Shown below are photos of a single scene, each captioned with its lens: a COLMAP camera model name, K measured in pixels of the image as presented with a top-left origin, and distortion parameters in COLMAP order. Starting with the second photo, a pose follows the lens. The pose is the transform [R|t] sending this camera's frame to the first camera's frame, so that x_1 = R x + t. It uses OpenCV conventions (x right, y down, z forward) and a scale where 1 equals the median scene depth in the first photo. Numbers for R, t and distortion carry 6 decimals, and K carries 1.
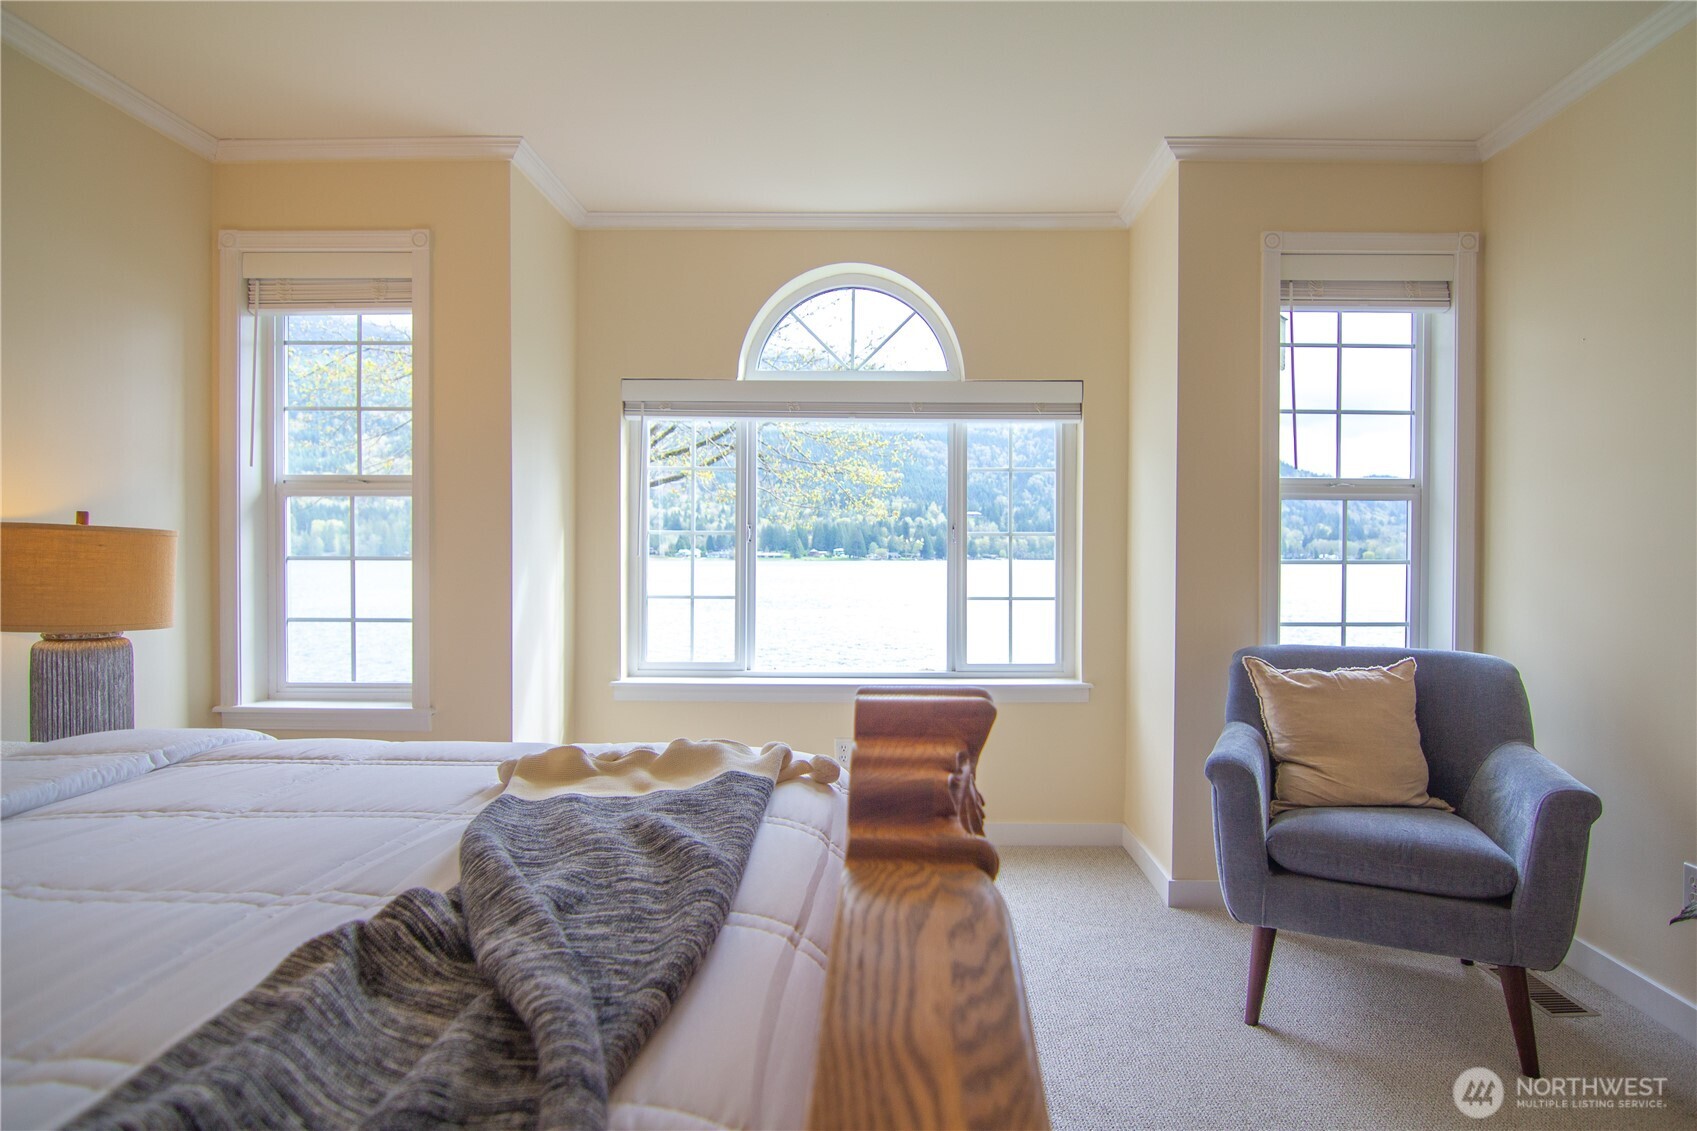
lens RADIAL K [[925.4, 0, 879.0], [0, 925.4, 557.6], [0, 0, 1]] dist [-0.003286, -0.000448]
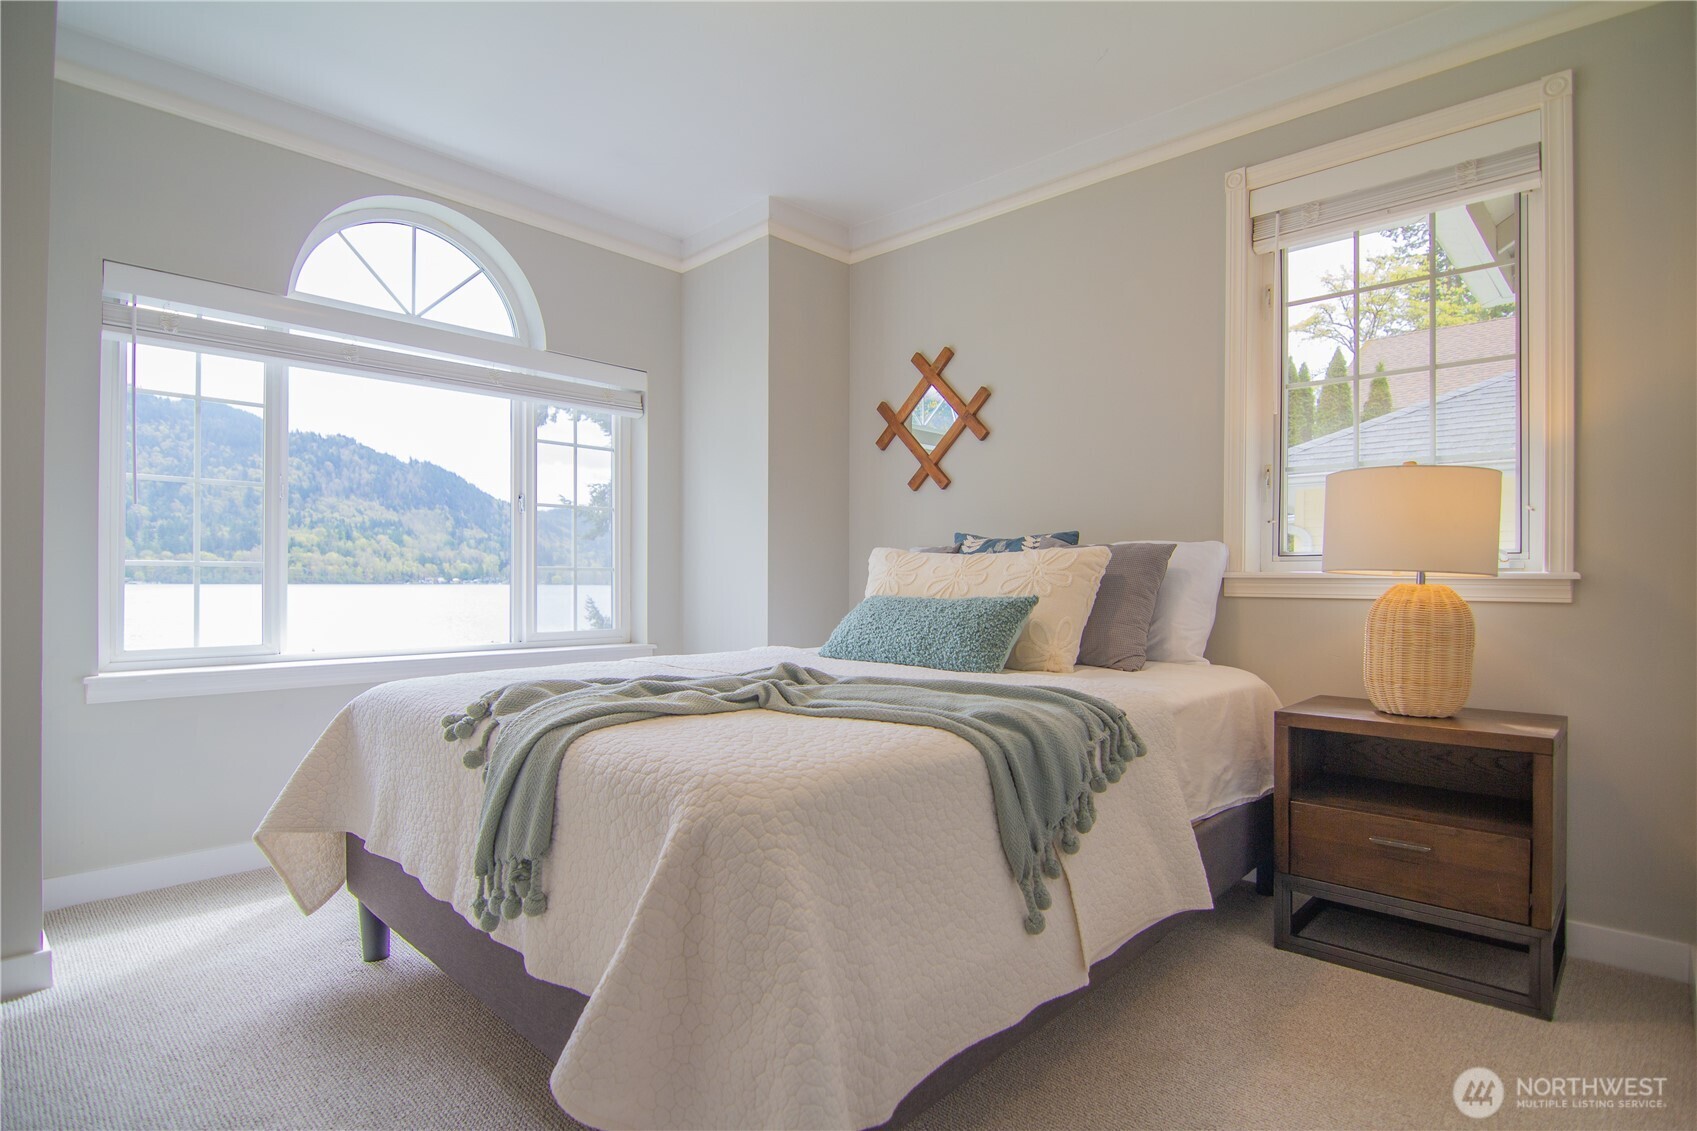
lens RADIAL K [[890.6, 0, 852.9], [0, 890.6, 588.4], [0, 0, 1]] dist [0.002444, -0.015464]
pose [[0.675960, -0.002208, 0.736935, -0.367049], [-0.001298, 0.999990, 0.004187, 0.058326], [-0.736937, -0.003787, 0.675951, 0.093173]]
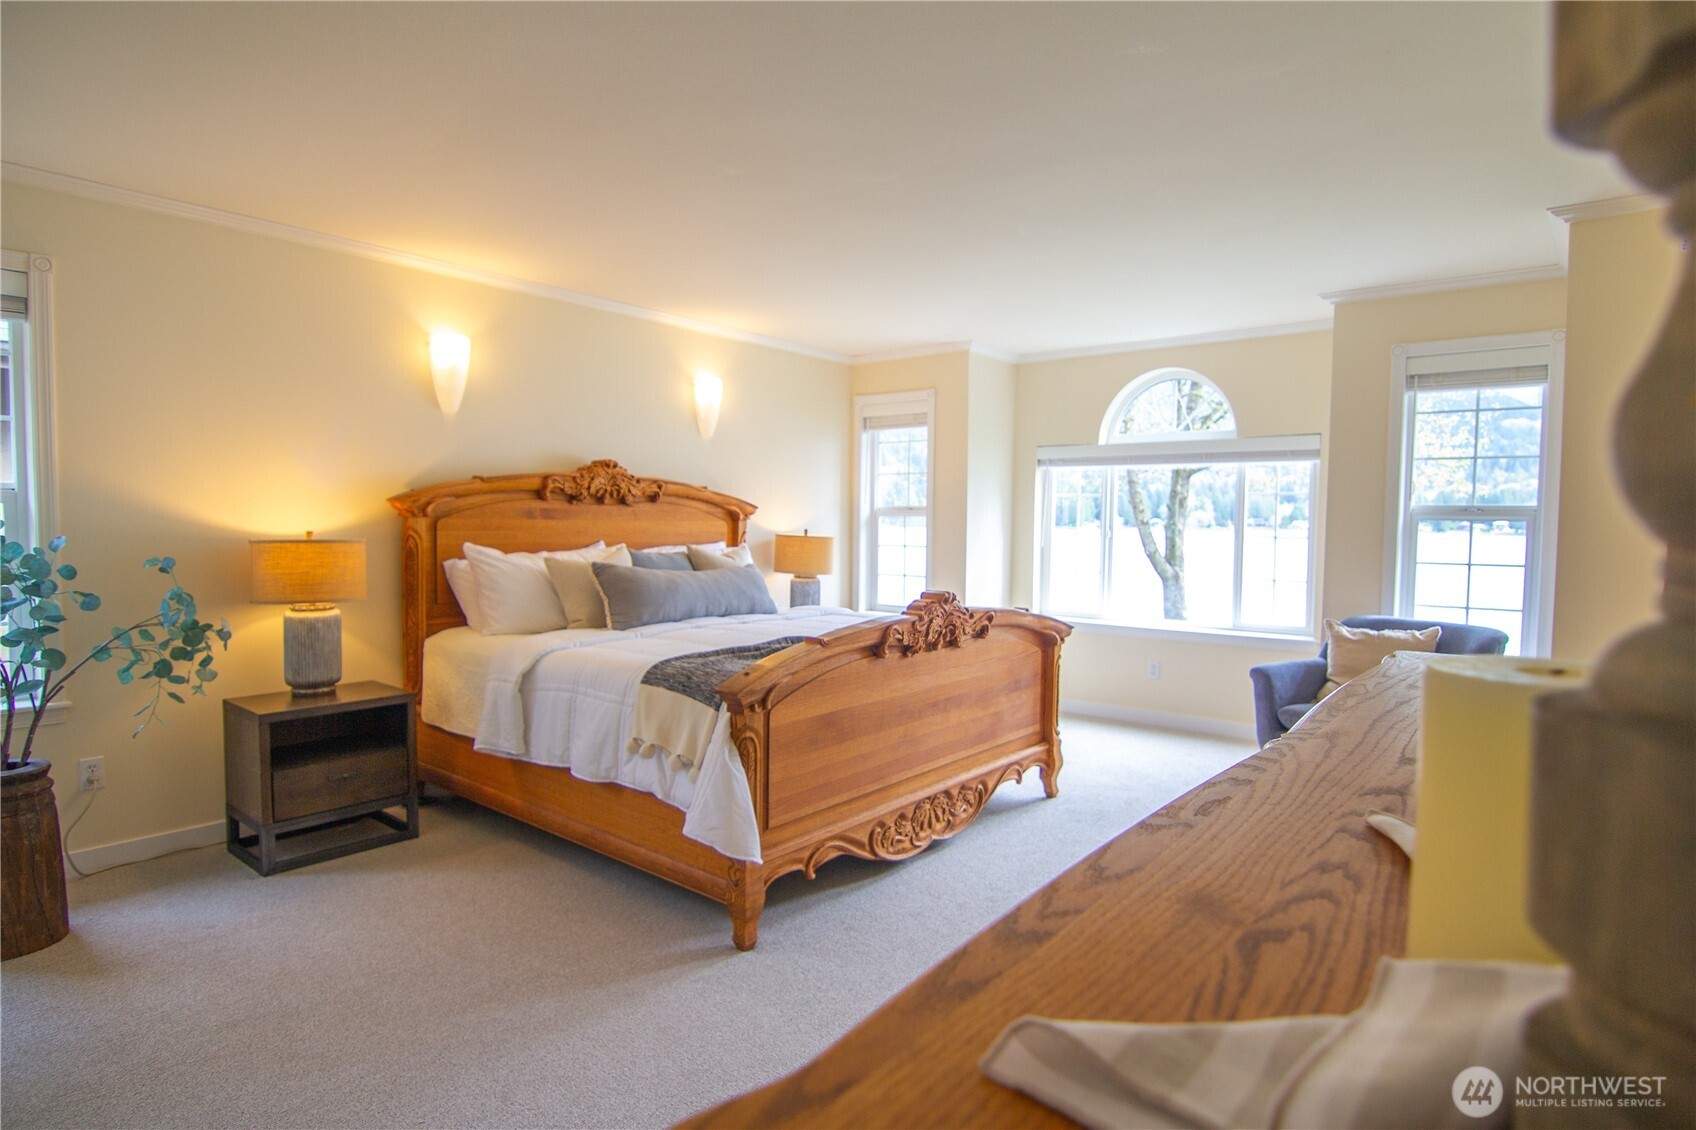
lens RADIAL K [[890.0, 0, 852.4], [0, 890.0, 587.9], [0, 0, 1]] dist [0.002444, -0.015464]
pose [[0.782138, 0.051651, -0.620960, 0.558789], [-0.009919, 0.997464, 0.070474, -0.042374], [0.623026, -0.048961, 0.780668, -0.612998]]
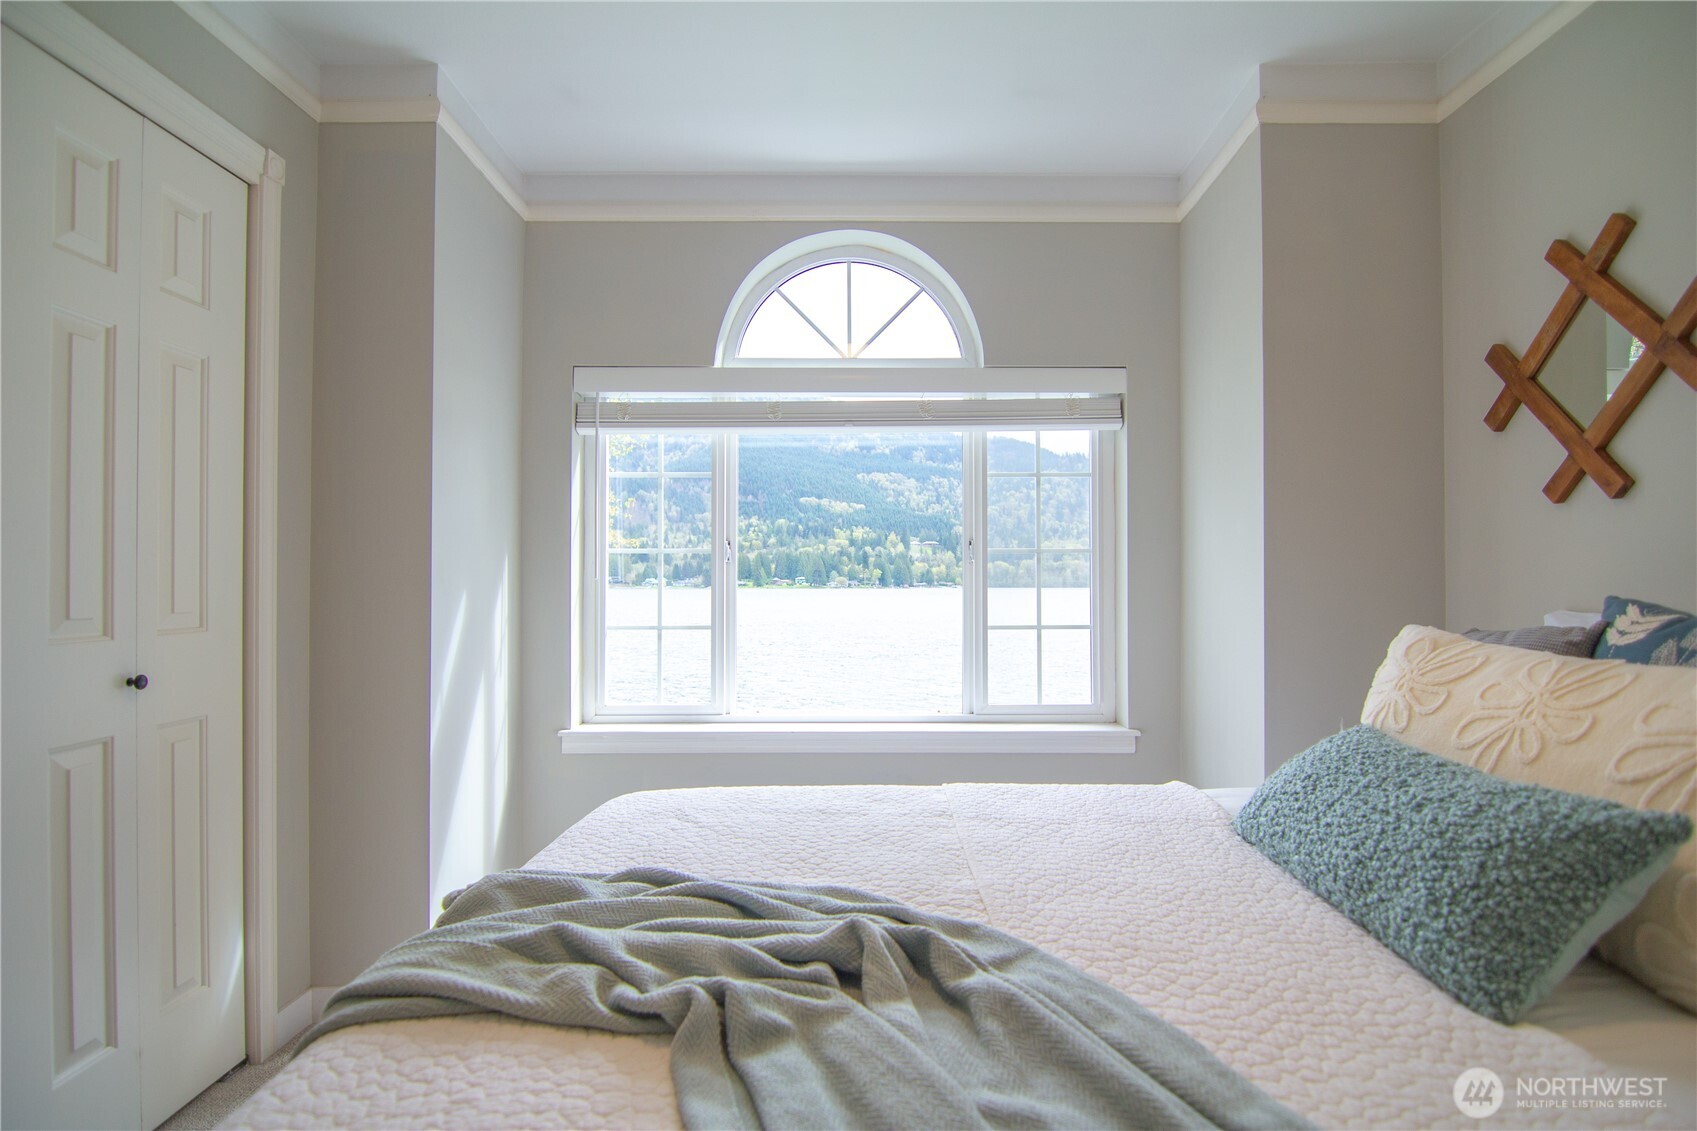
lens RADIAL K [[879.2, 0, 847.4], [0, 879.2, 576.4], [0, 0, 1]] dist [0.002764, -0.013058]
pose [[0.999925, -0.002683, 0.011963, -0.040392], [0.002813, 0.999937, -0.010886, 0.005875], [-0.011933, 0.010919, 0.999869, 0.197420]]
